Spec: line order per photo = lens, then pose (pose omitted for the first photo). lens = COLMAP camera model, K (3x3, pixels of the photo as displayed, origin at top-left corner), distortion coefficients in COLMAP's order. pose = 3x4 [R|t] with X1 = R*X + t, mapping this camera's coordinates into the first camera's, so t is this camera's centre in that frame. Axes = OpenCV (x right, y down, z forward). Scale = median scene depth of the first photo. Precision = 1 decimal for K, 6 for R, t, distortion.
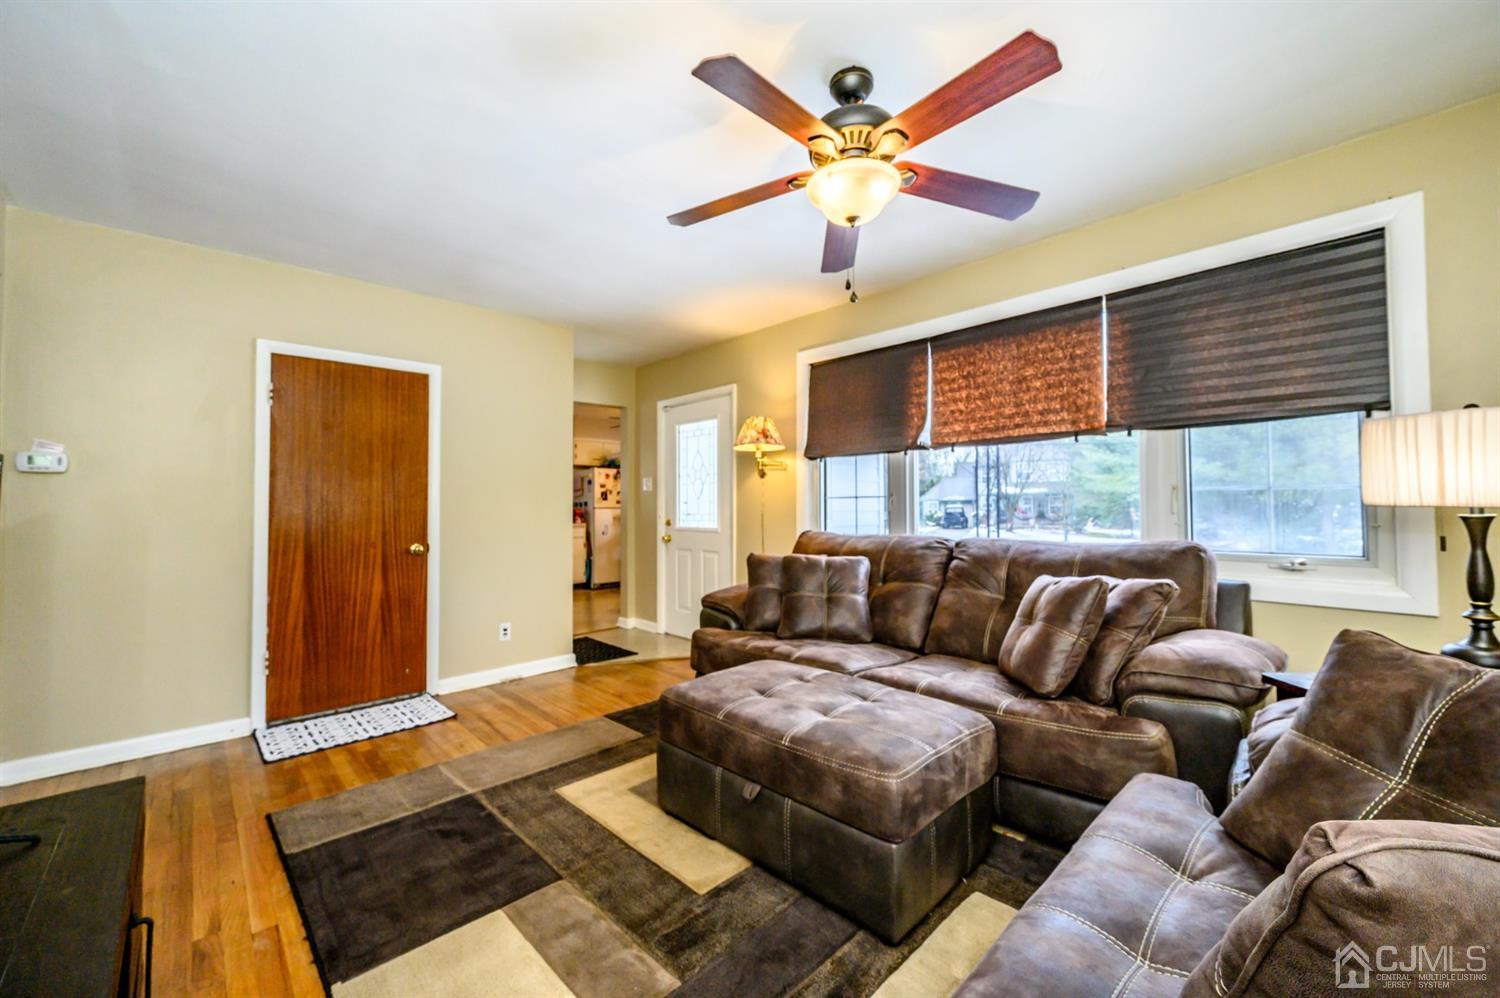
lens RADIAL K [[588.9, 0, 741.6], [0, 588.9, 494.8], [0, 0, 1]] dist [0.000411, 0.000066]
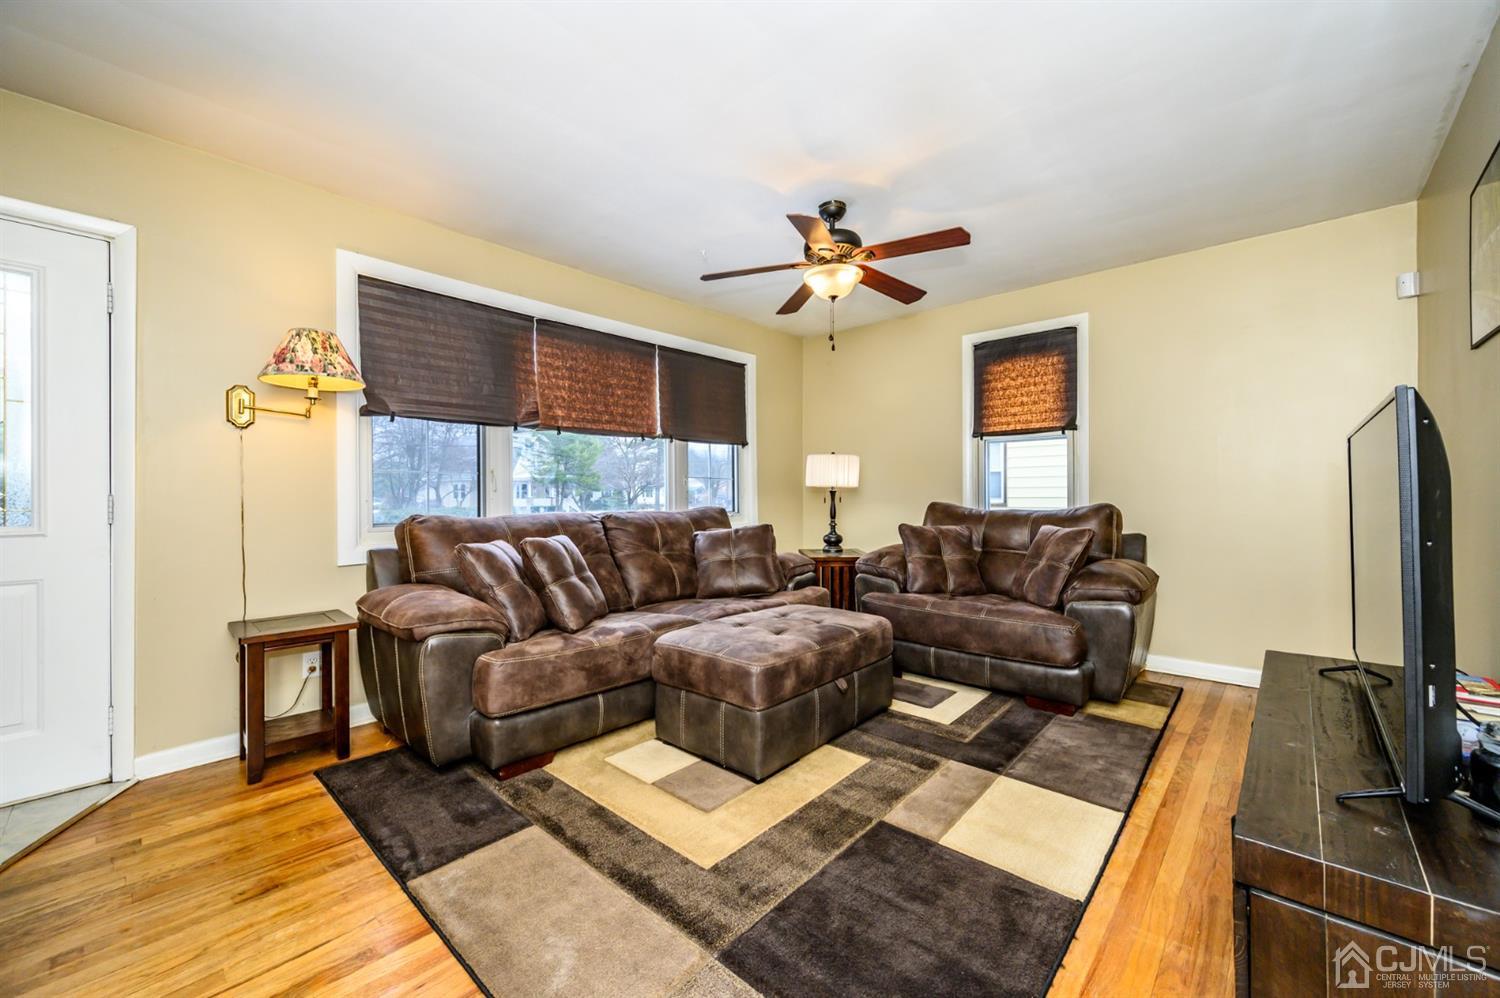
lens RADIAL K [[588.9, 0, 745.0], [0, 588.9, 502.6], [0, 0, 1]] dist [0.000411, 0.000066]
pose [[-0.064984, -0.007131, 0.997861, -0.774418], [-0.018822, 0.999805, 0.005919, 0.040445], [-0.997709, -0.018397, -0.065106, 0.759677]]
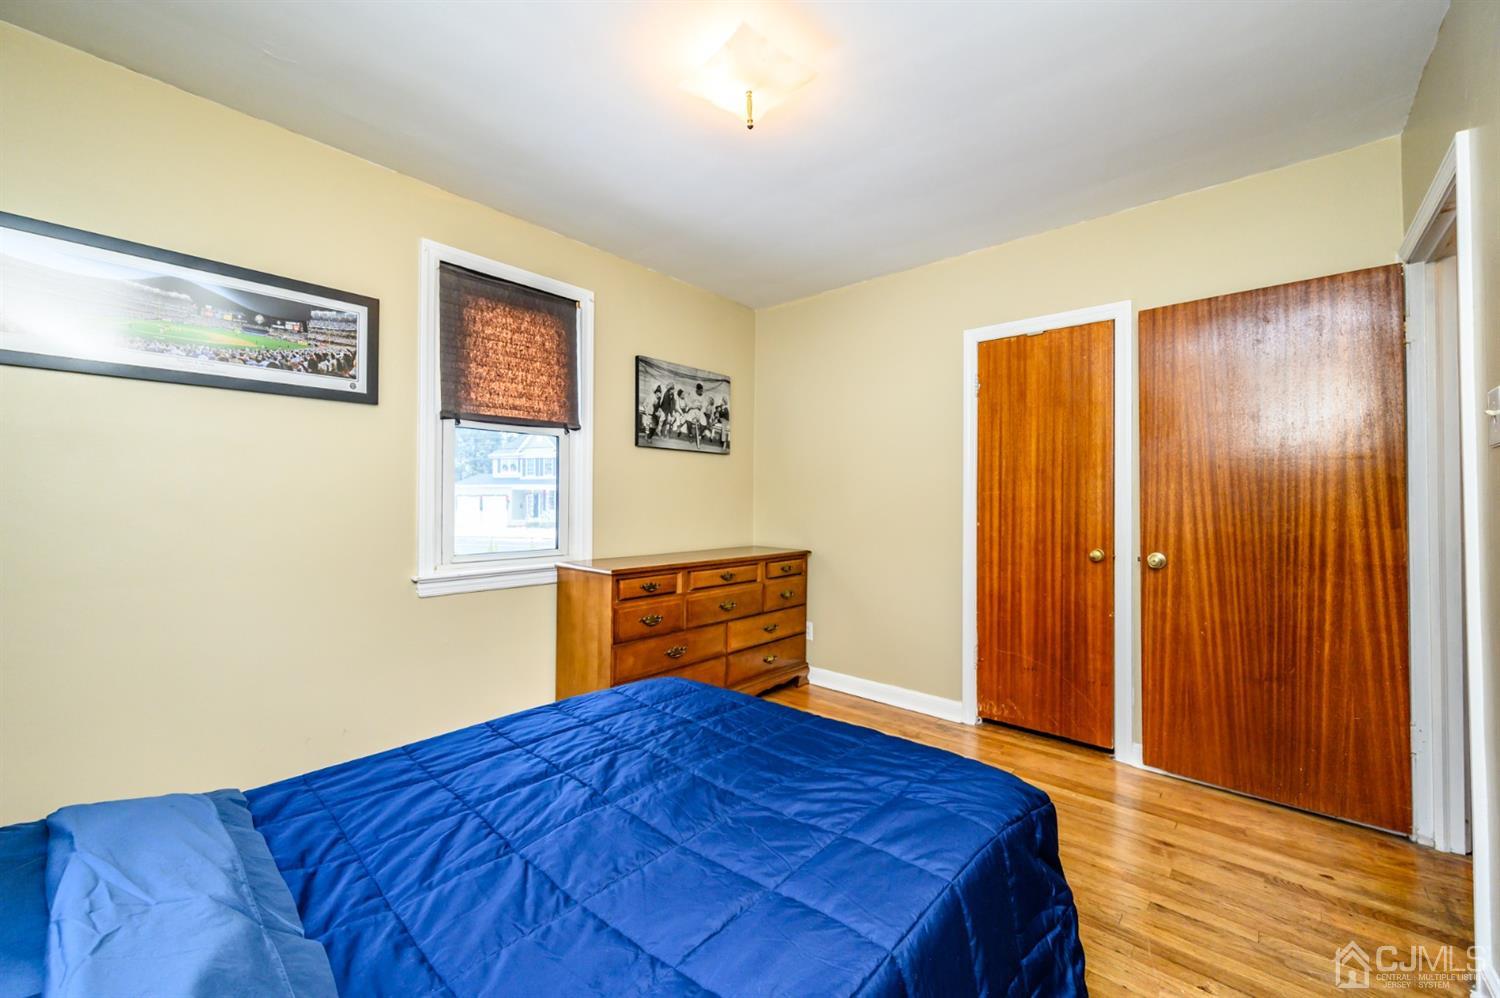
lens RADIAL K [[588.9, 0, 743.7], [0, 588.9, 493.6], [0, 0, 1]] dist [0.000411, 0.000066]
pose [[-0.996945, 0.001121, -0.078094, 0.192293], [0.003716, 0.999445, -0.033093, 0.018888], [0.078014, -0.033282, -0.996397, 0.969628]]
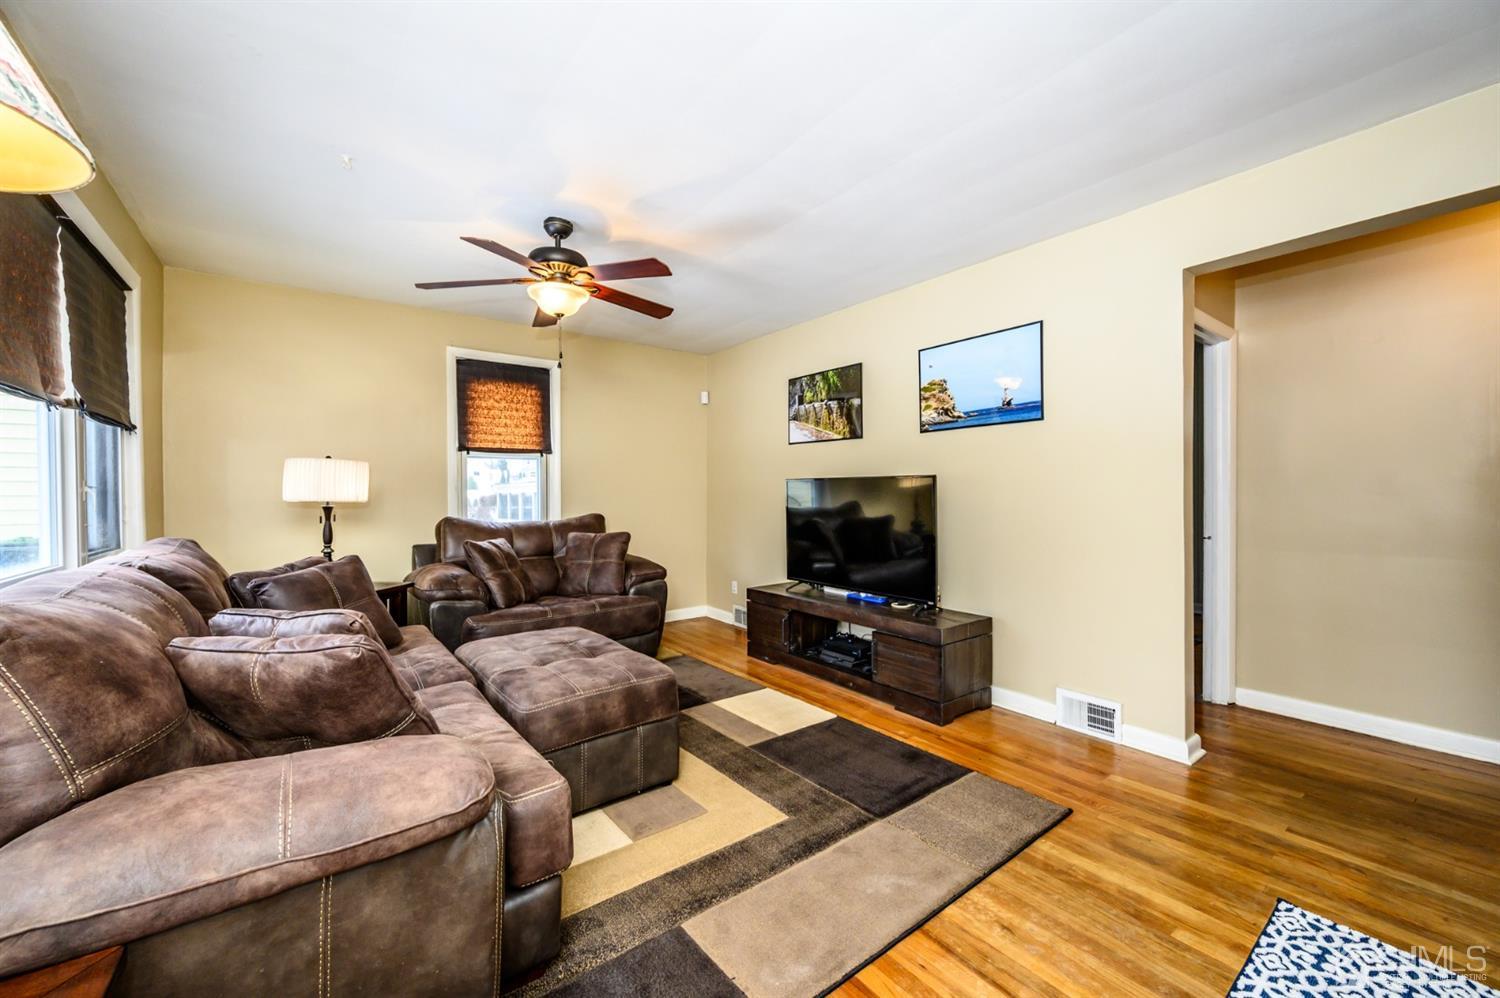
lens RADIAL K [[588.9, 0, 753.8], [0, 588.9, 497.4], [0, 0, 1]] dist [0.000411, 0.000066]
pose [[-0.994629, 0.011926, 0.102813, -0.272533], [0.010012, 0.999767, -0.019109, 0.028511], [-0.103017, -0.017977, -0.994517, 1.423571]]
